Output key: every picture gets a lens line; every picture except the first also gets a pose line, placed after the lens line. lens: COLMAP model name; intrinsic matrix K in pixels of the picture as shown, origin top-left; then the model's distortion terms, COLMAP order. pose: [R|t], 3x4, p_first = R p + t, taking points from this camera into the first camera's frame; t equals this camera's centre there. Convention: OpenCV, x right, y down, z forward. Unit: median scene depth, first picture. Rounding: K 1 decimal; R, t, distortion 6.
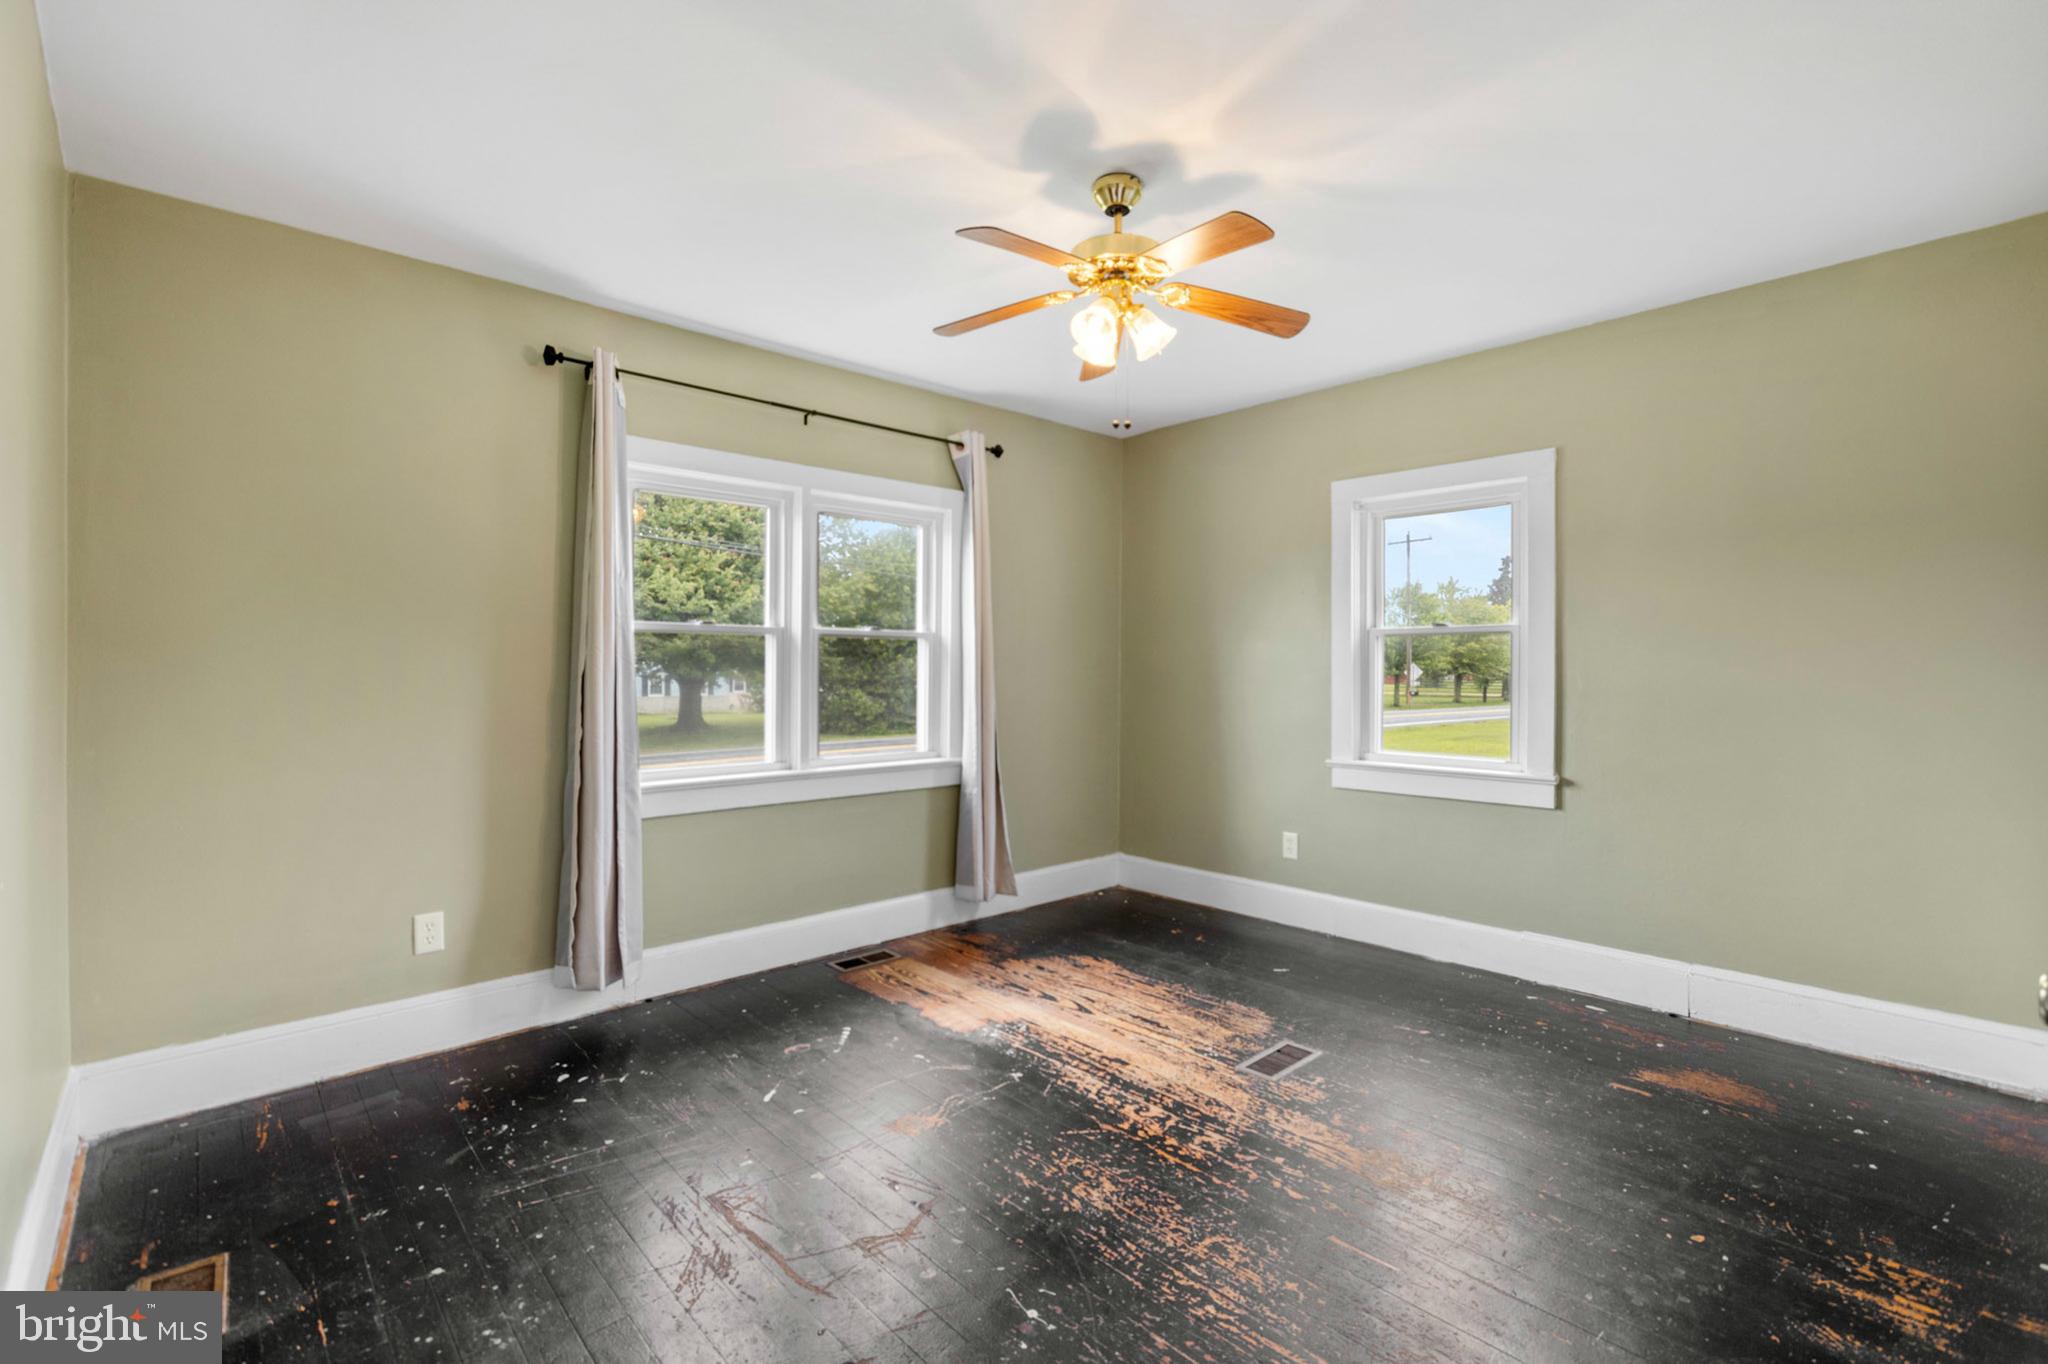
lens RADIAL K [[917.9, 0, 1014.8], [0, 917.9, 669.8], [0, 0, 1]] dist [-0.020714, -0.000293]
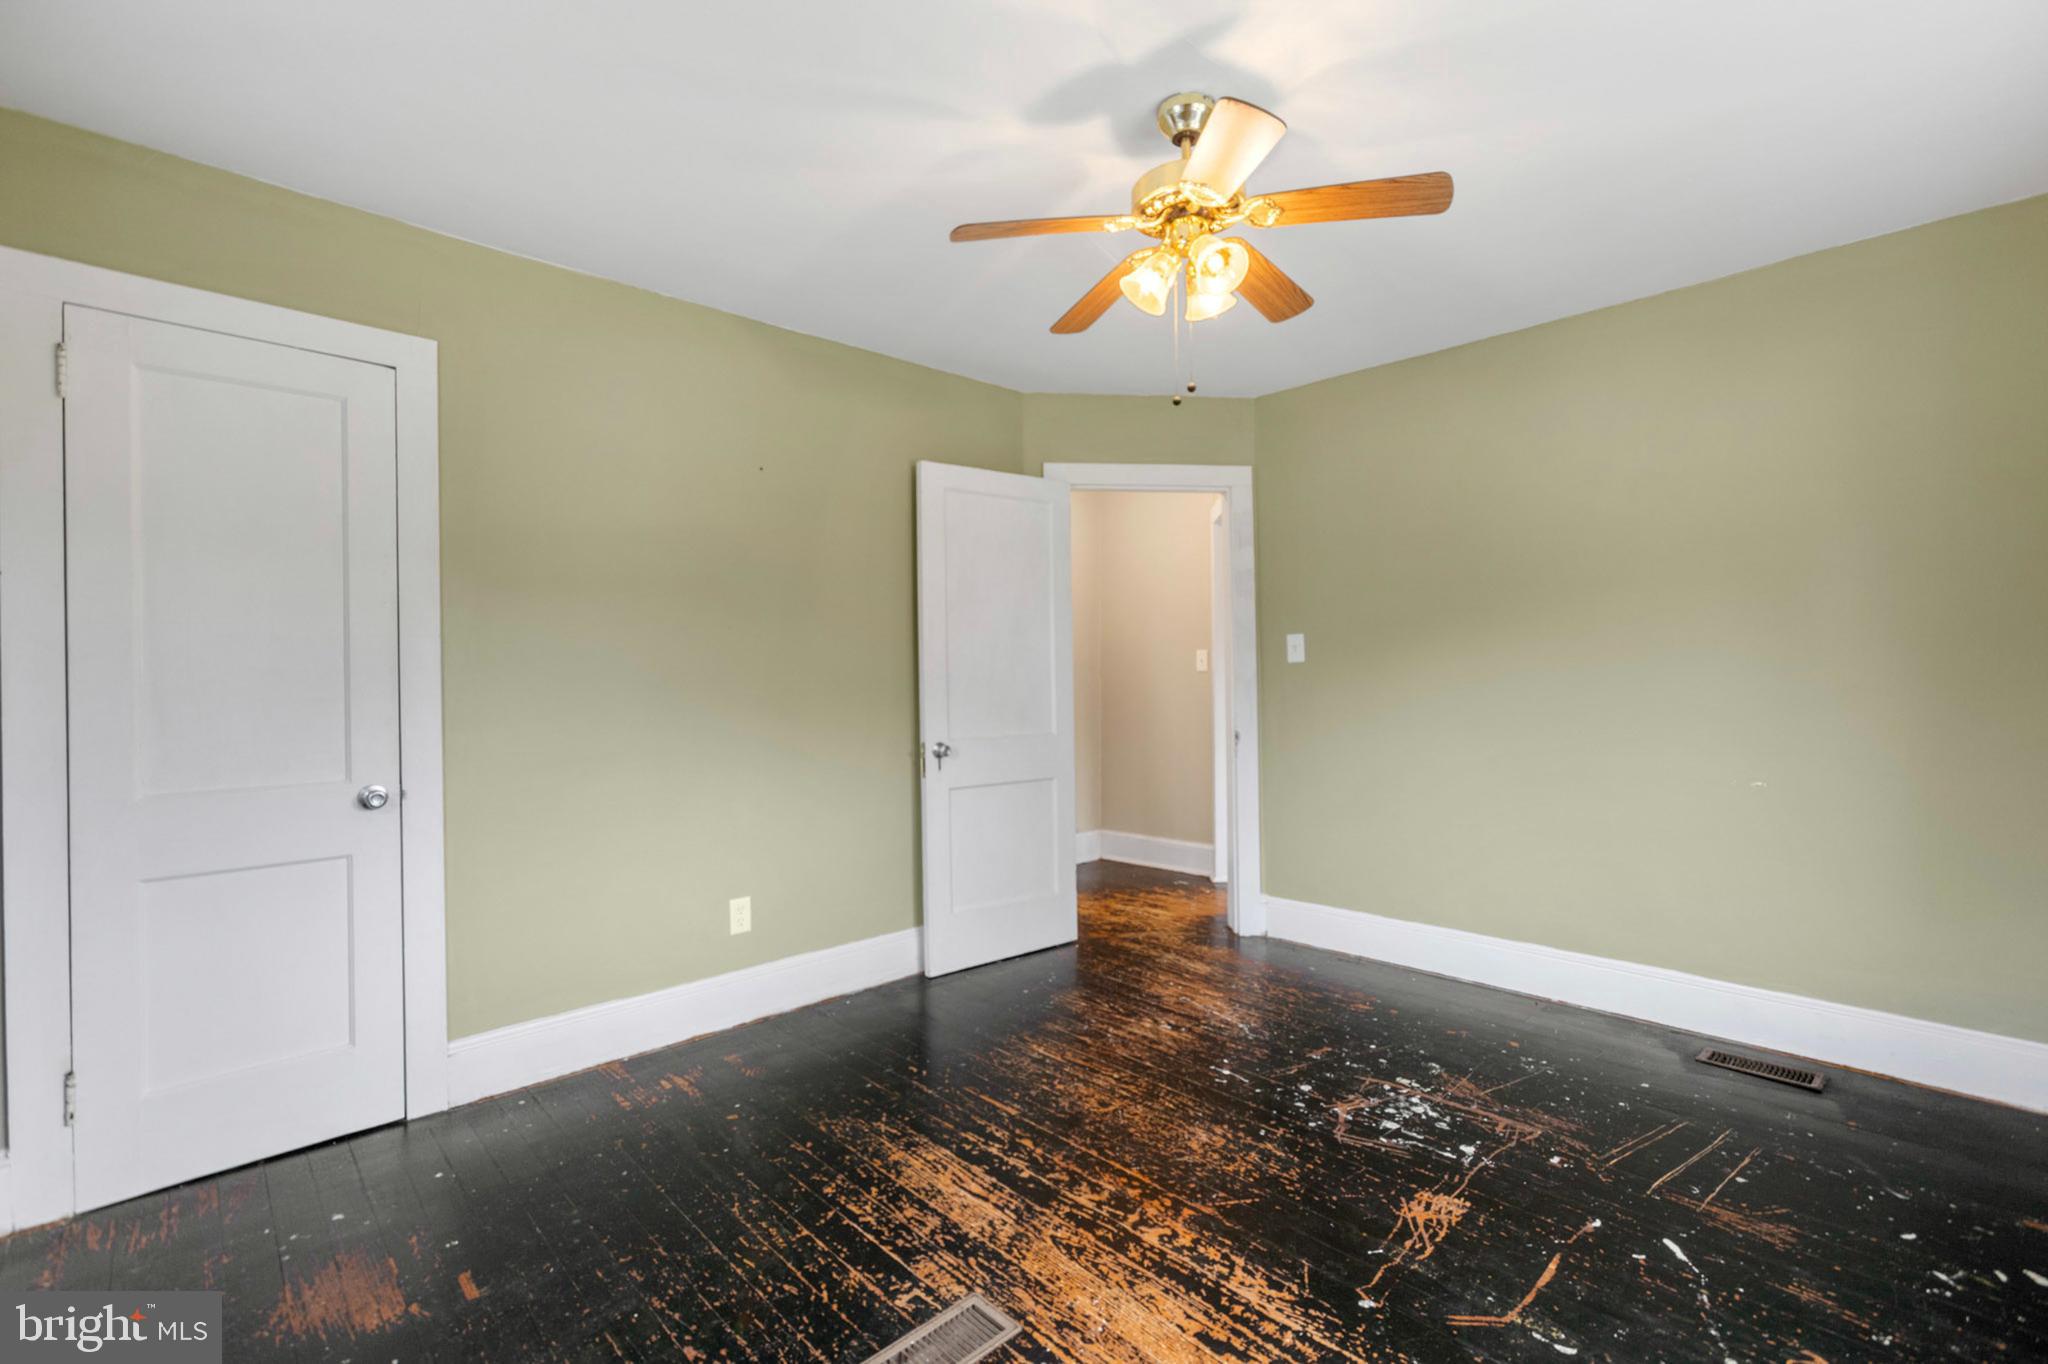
lens RADIAL K [[909.9, 0, 1026.3], [0, 909.9, 673.0], [0, 0, 1]] dist [-0.014401, 0.001145]
pose [[-0.999703, 0.014506, -0.019562, 0.283023], [0.014559, 0.999891, -0.002546, -0.000435], [0.019523, -0.002830, -0.999805, 1.864275]]
